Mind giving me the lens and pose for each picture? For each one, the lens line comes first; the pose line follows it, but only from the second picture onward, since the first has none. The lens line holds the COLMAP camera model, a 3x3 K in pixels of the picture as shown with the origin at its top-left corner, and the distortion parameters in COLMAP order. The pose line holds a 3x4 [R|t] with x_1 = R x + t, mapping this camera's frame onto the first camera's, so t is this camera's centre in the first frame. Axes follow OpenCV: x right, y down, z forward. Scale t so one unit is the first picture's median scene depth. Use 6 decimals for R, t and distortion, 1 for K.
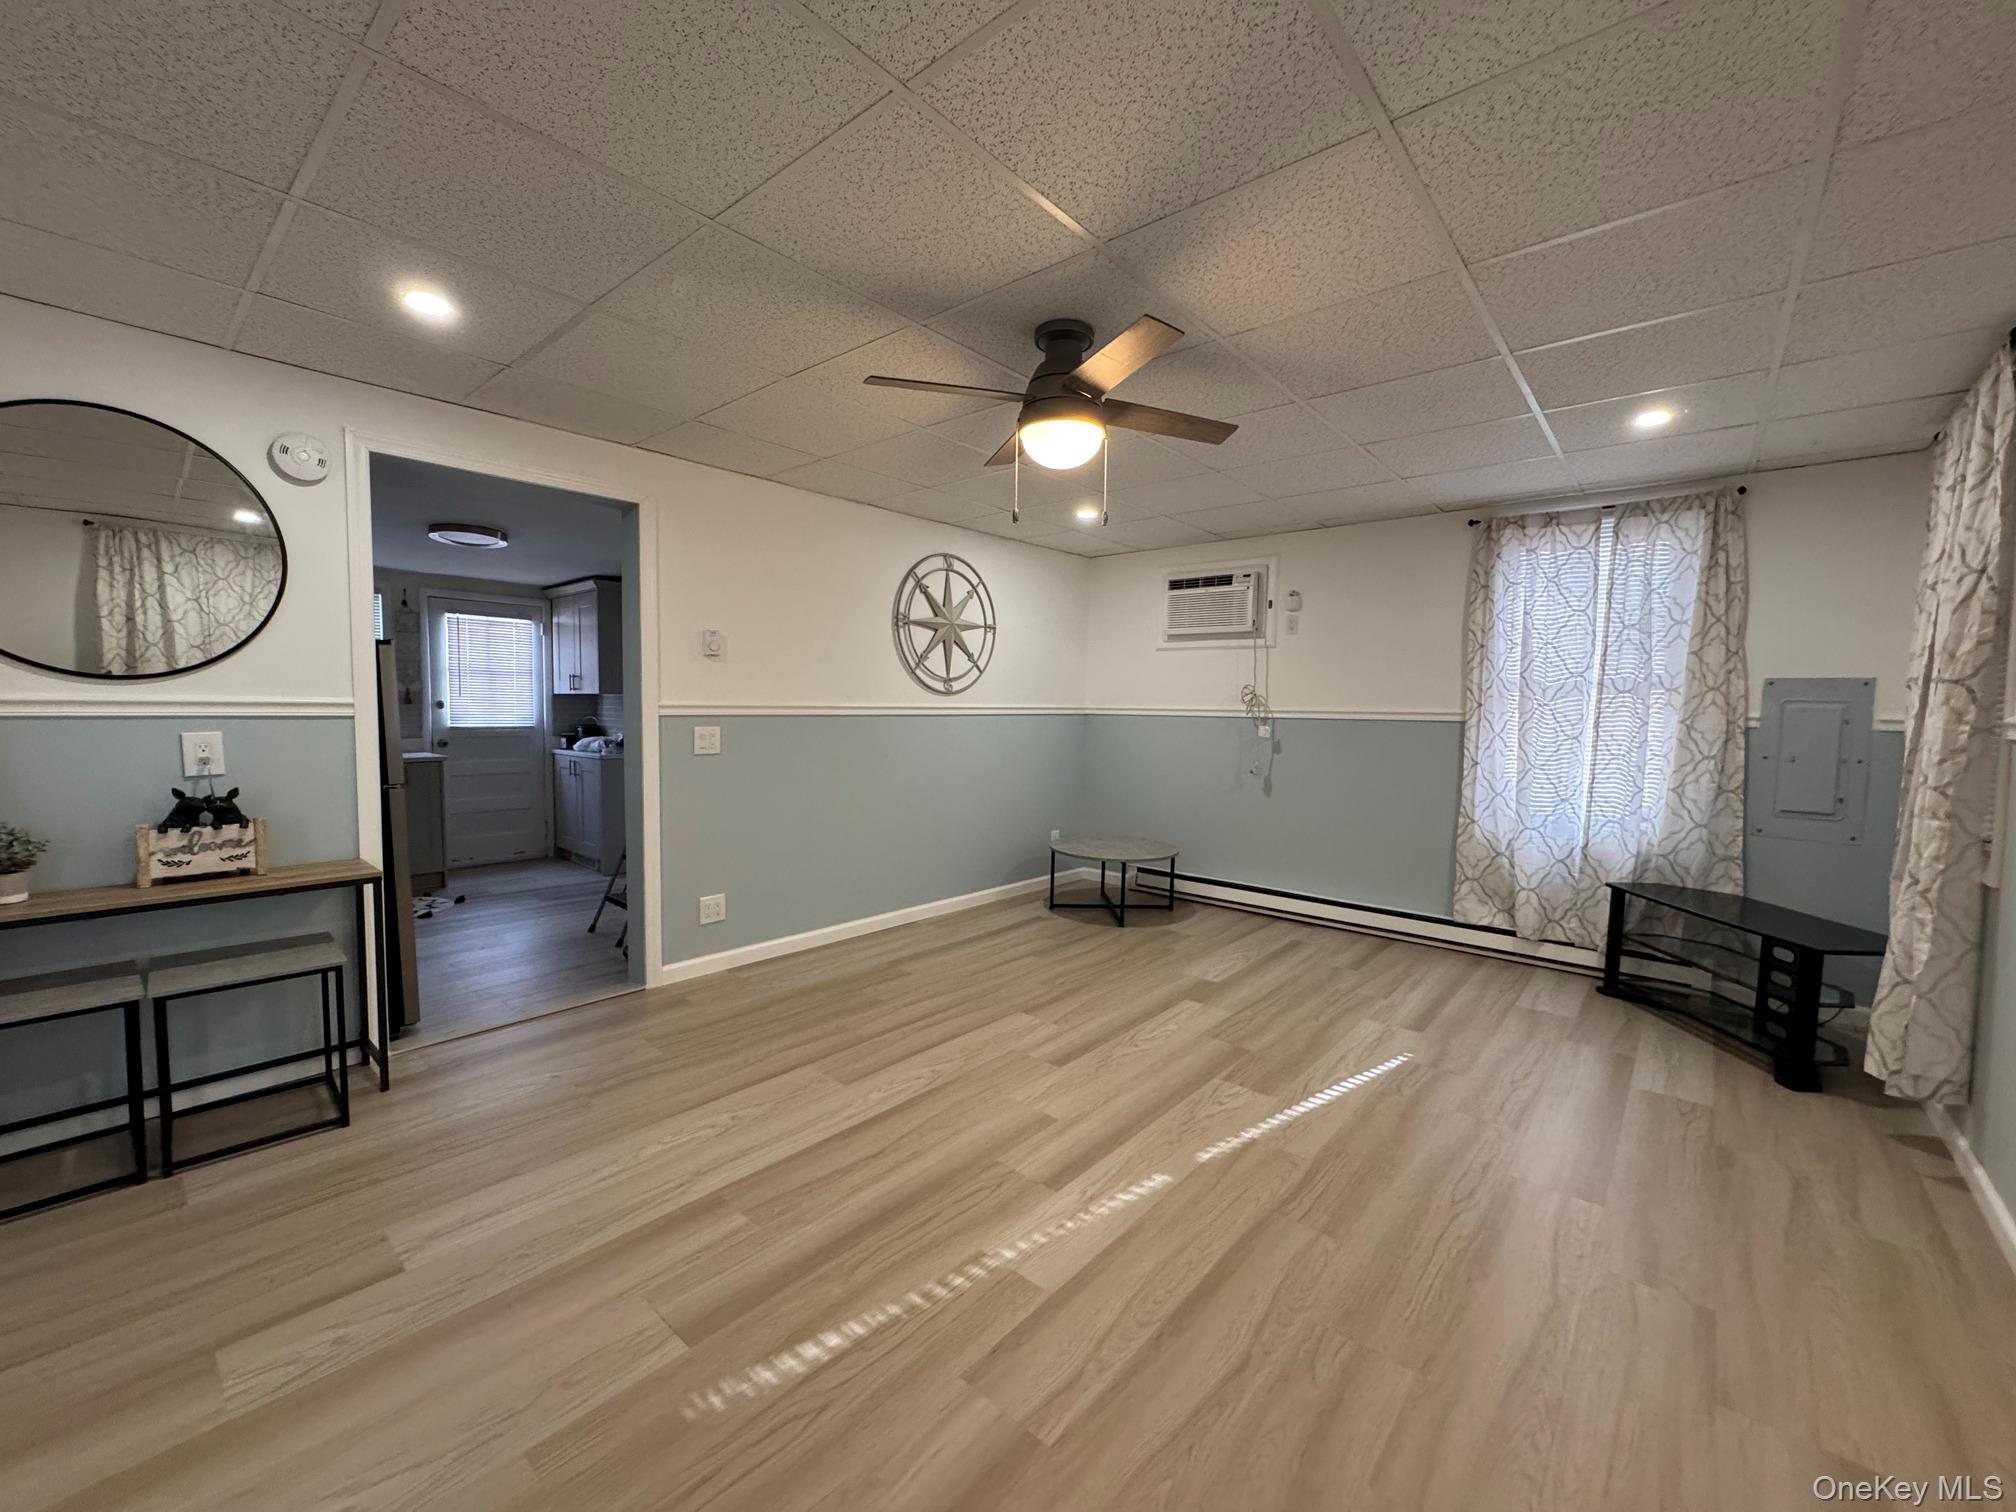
lens RADIAL K [[803.6, 0, 1008.0], [0, 803.6, 756.0], [0, 0, 1]] dist [-0.002558, 0.000028]
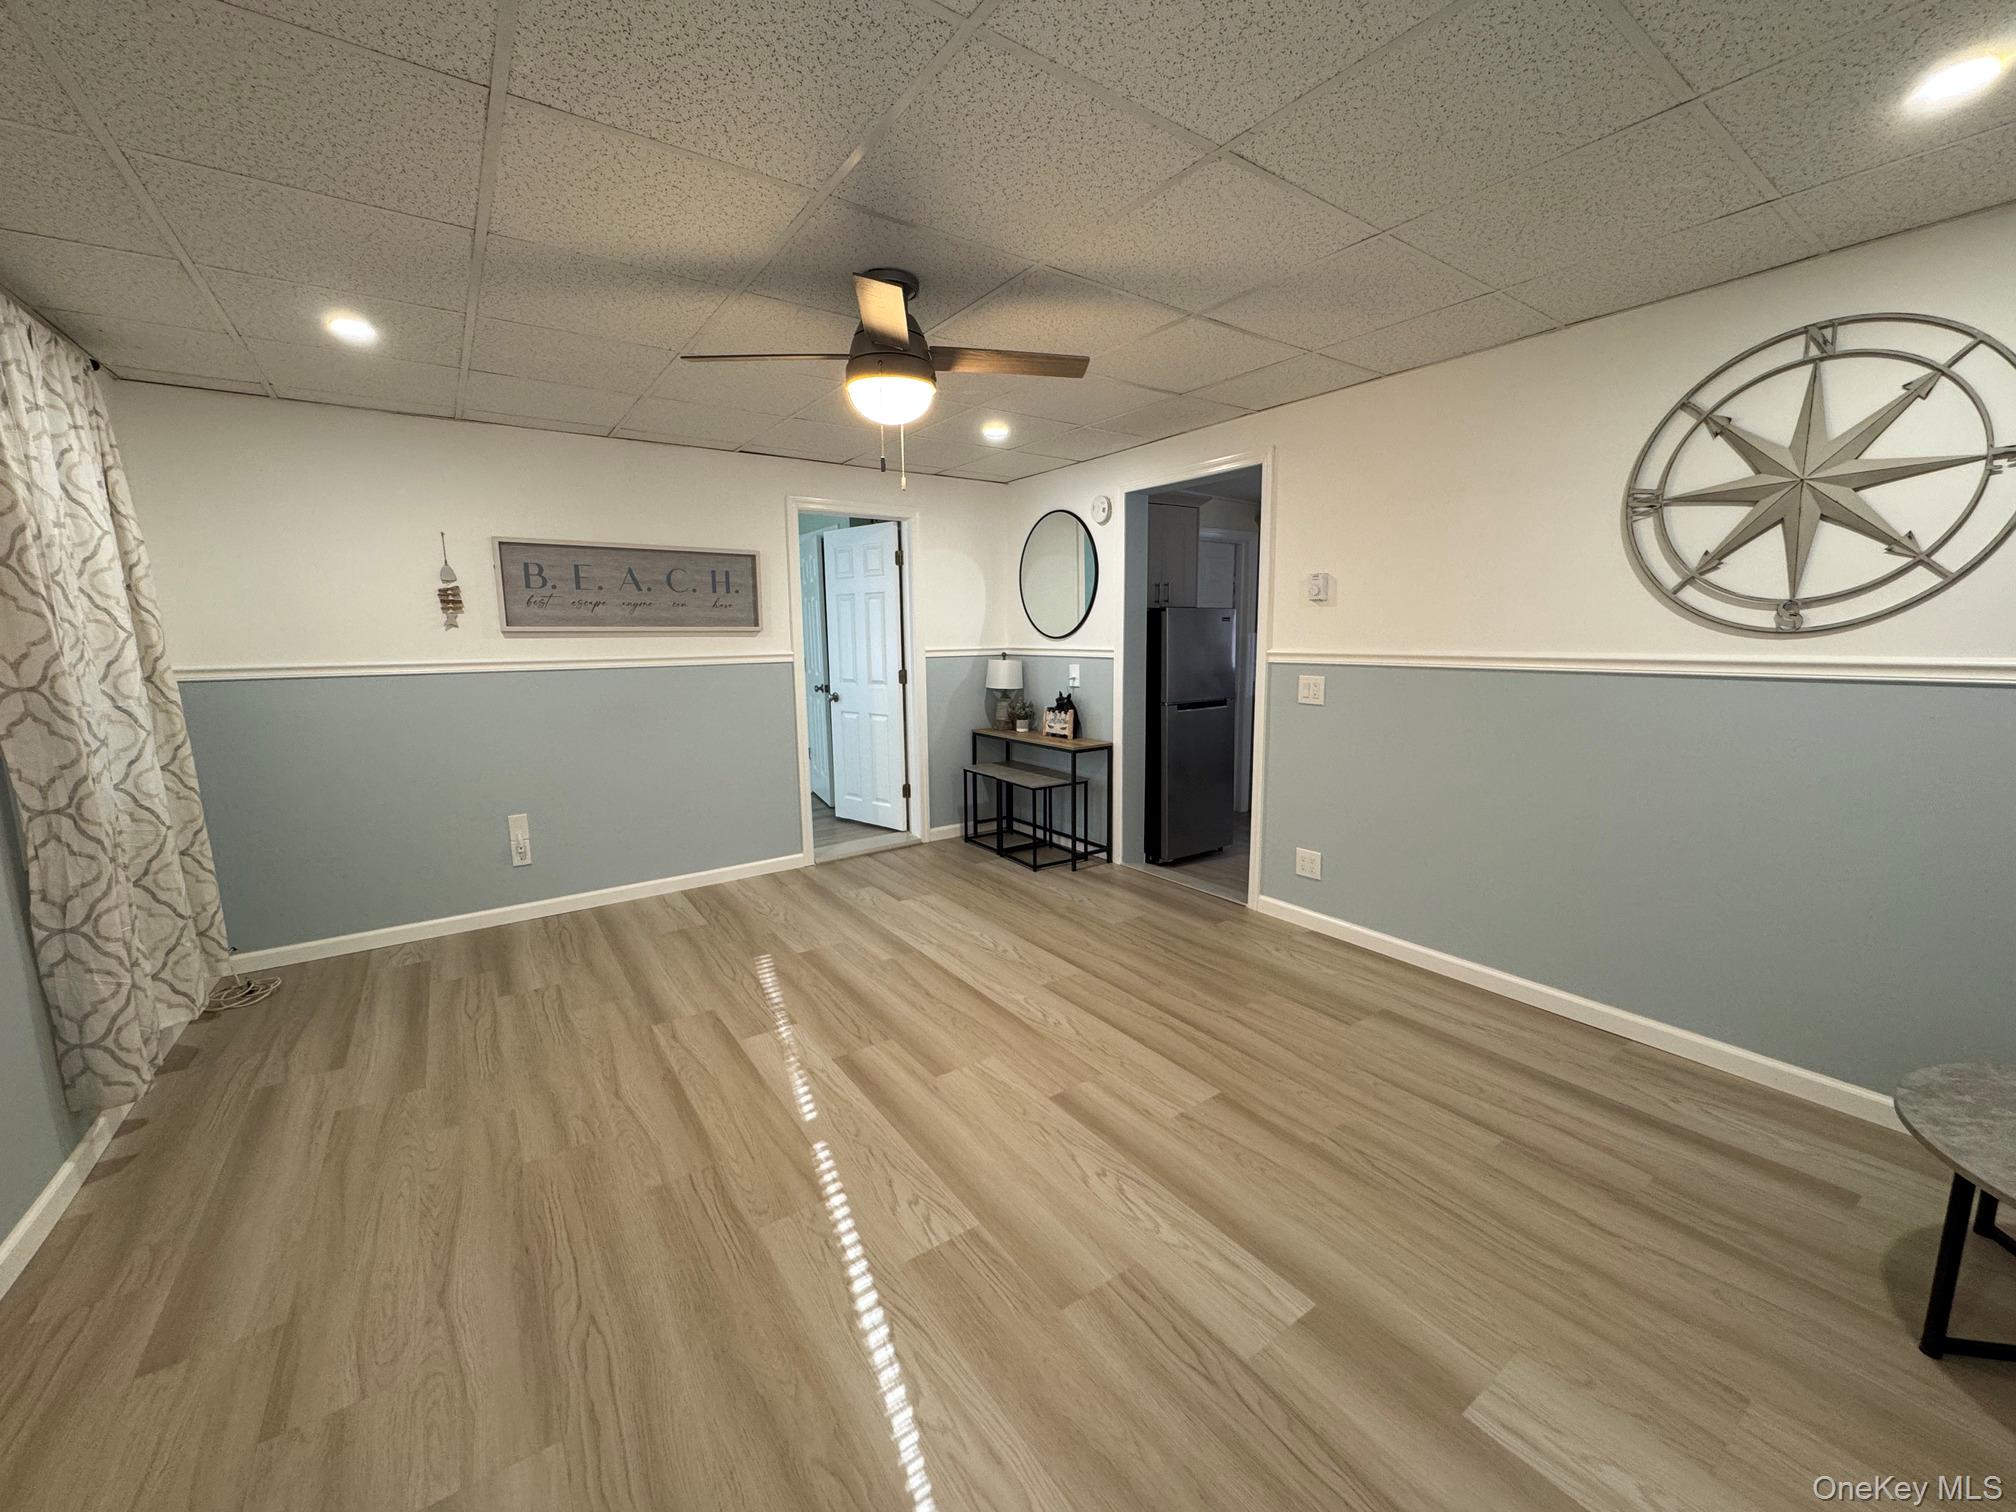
lens RADIAL K [[803.6, 0, 1008.0], [0, 803.6, 756.0], [0, 0, 1]] dist [-0.002558, 0.000028]
pose [[-0.245127, 0.140845, -0.959206, 0.736060], [-0.052227, 0.986036, 0.158131, -0.084700], [0.968083, 0.088859, -0.234348, 0.995445]]
